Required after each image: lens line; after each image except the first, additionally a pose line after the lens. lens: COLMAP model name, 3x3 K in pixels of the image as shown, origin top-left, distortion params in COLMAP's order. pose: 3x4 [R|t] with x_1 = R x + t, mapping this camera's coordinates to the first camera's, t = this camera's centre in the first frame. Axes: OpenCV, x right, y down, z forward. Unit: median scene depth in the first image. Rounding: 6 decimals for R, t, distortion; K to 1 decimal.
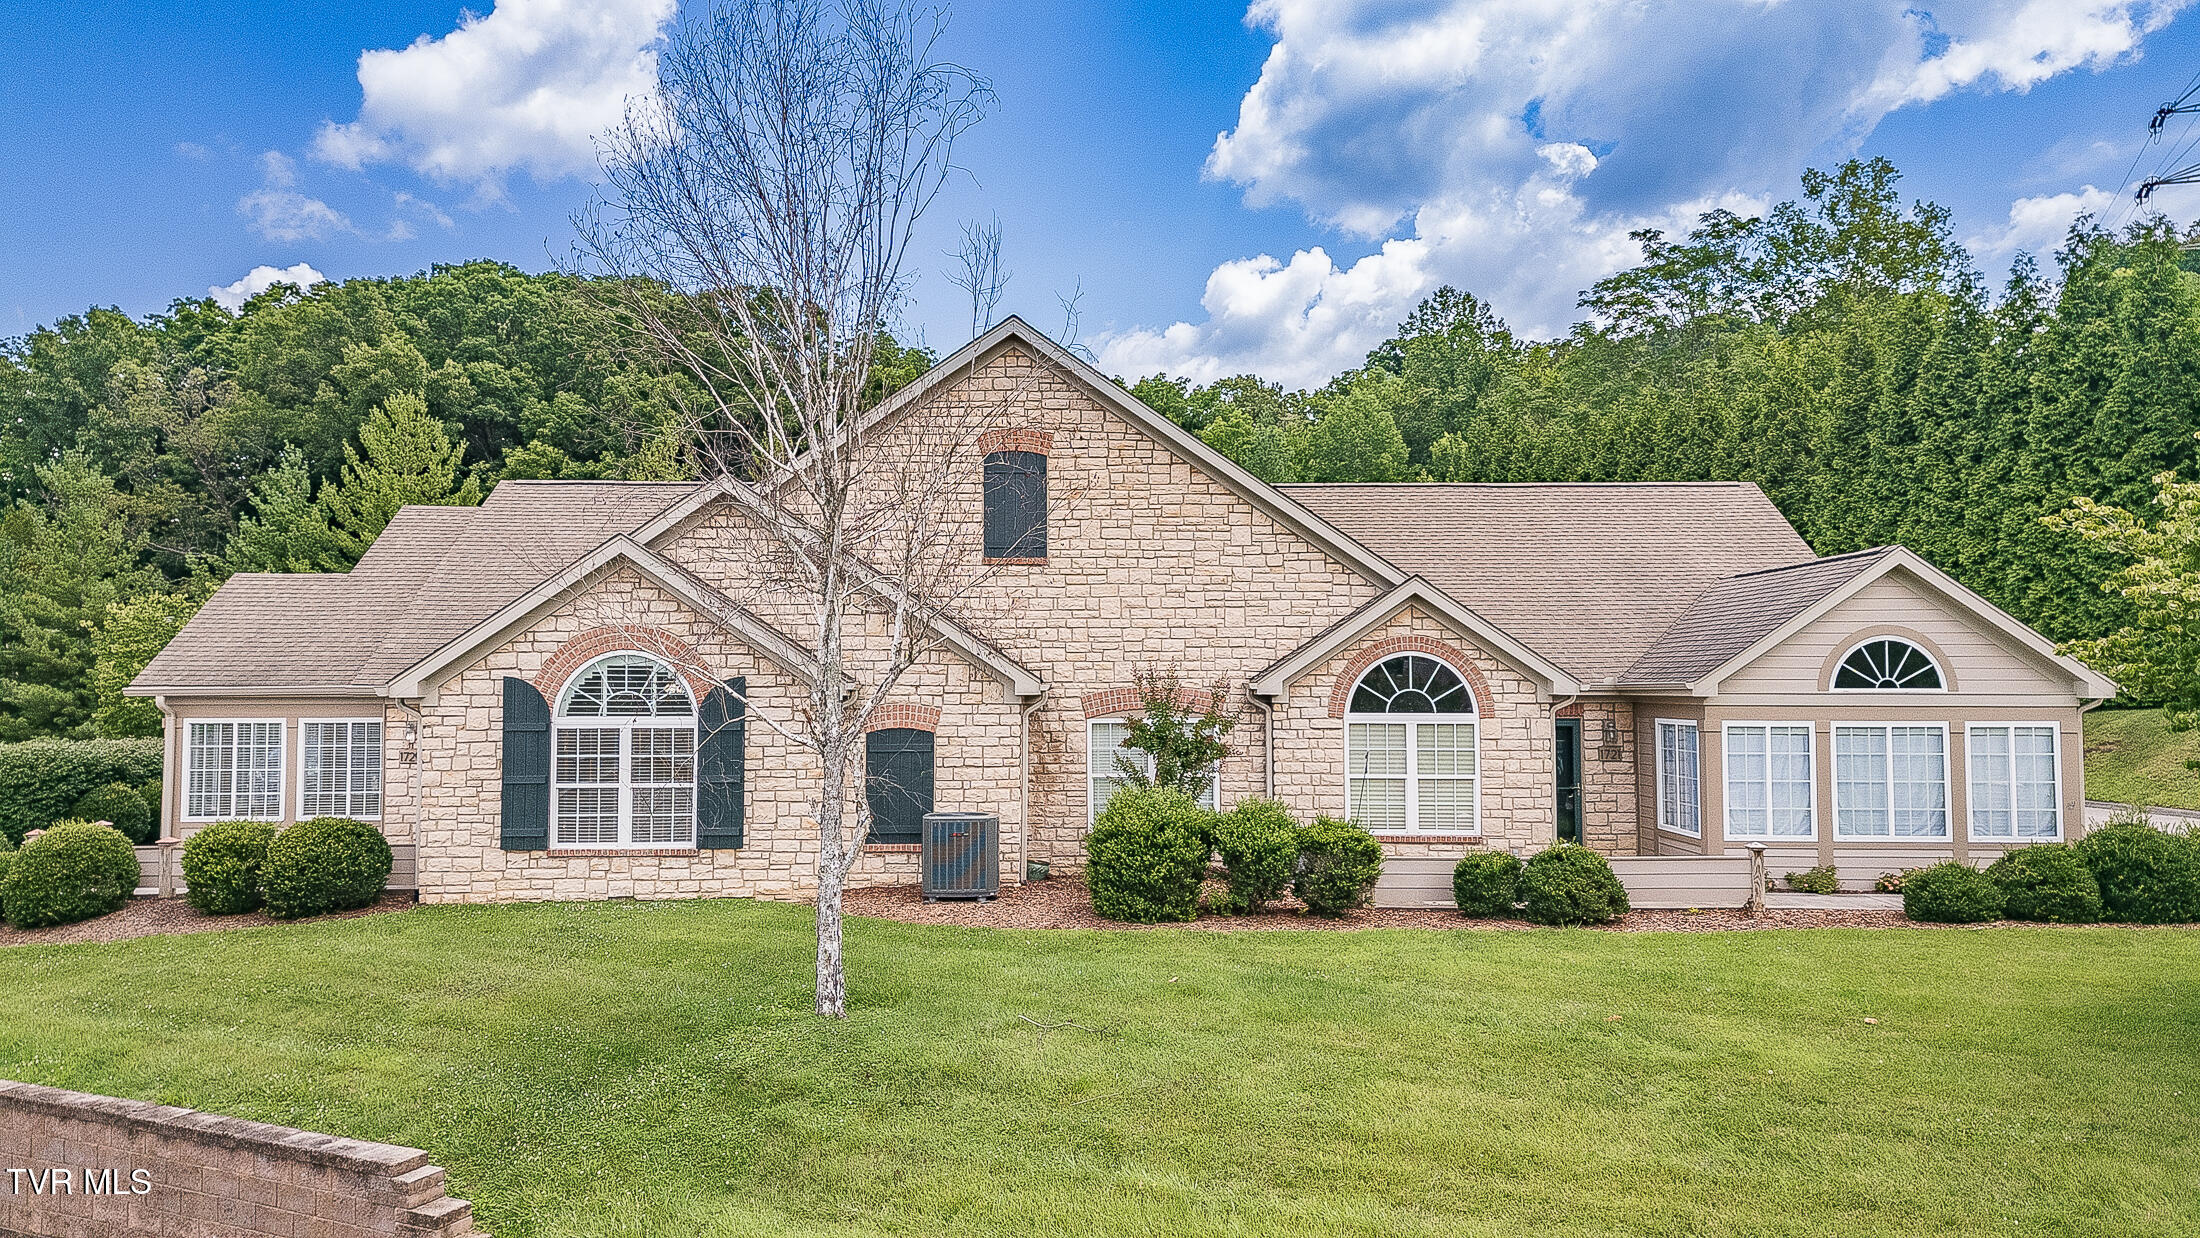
lens RADIAL K [[1563.0, 0, 1100.0], [0, 1563.0, 619.0], [0, 0, 1]] dist [0.079970, -0.064049]
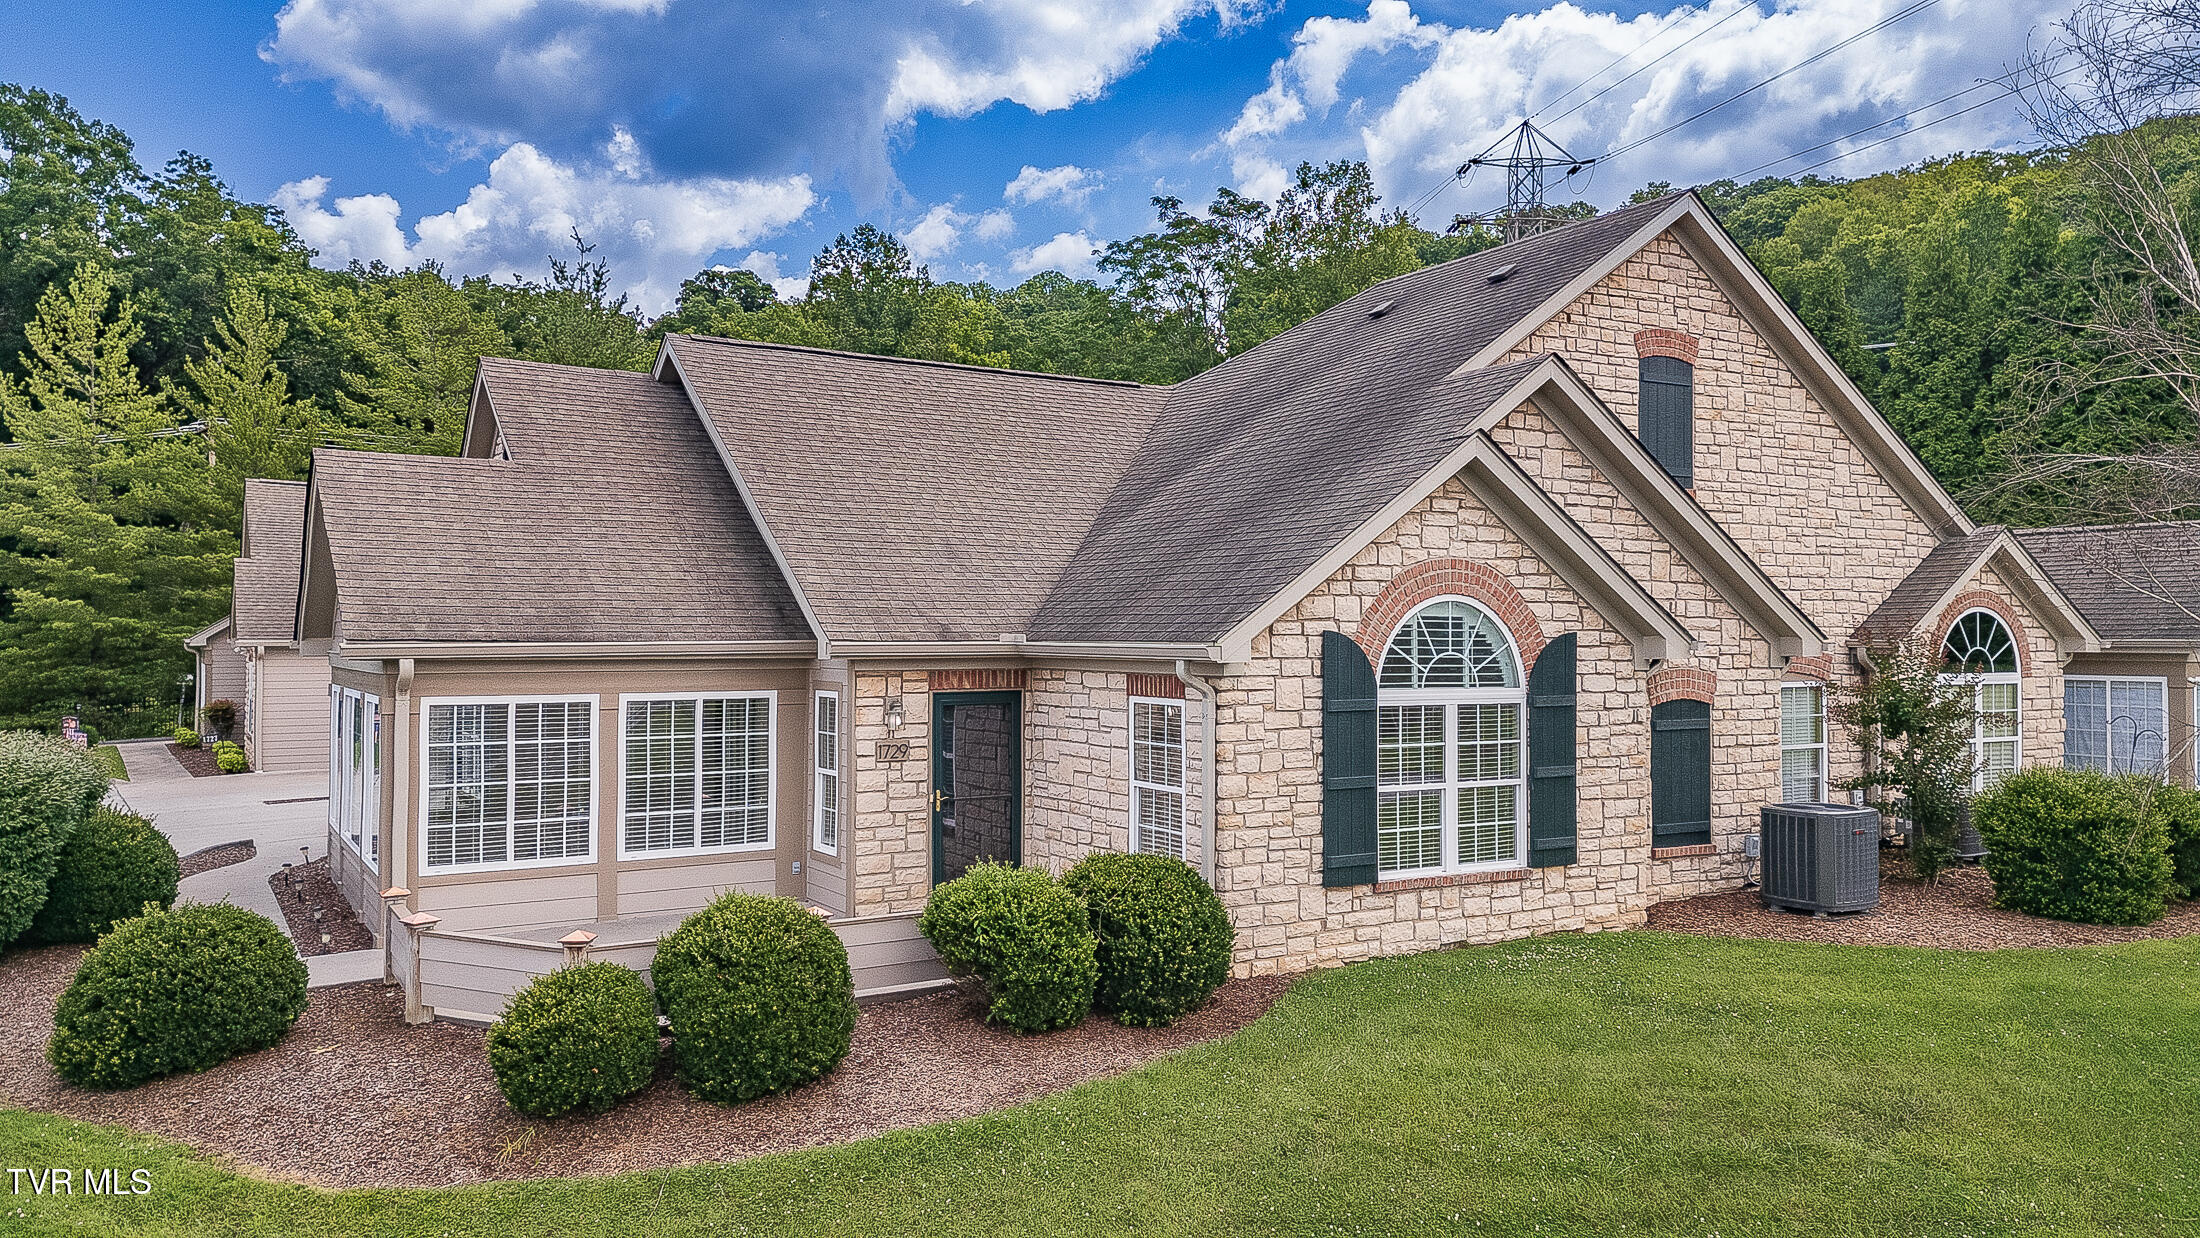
lens RADIAL K [[1556.6, 0, 1098.2], [0, 1556.6, 616.3], [0, 0, 1]] dist [0.084879, -0.067382]
pose [[0.868689, 0.008334, 0.495288, -0.787601], [-0.024011, 0.999392, 0.025296, 0.015684], [-0.494776, -0.033867, 0.868360, 0.469246]]
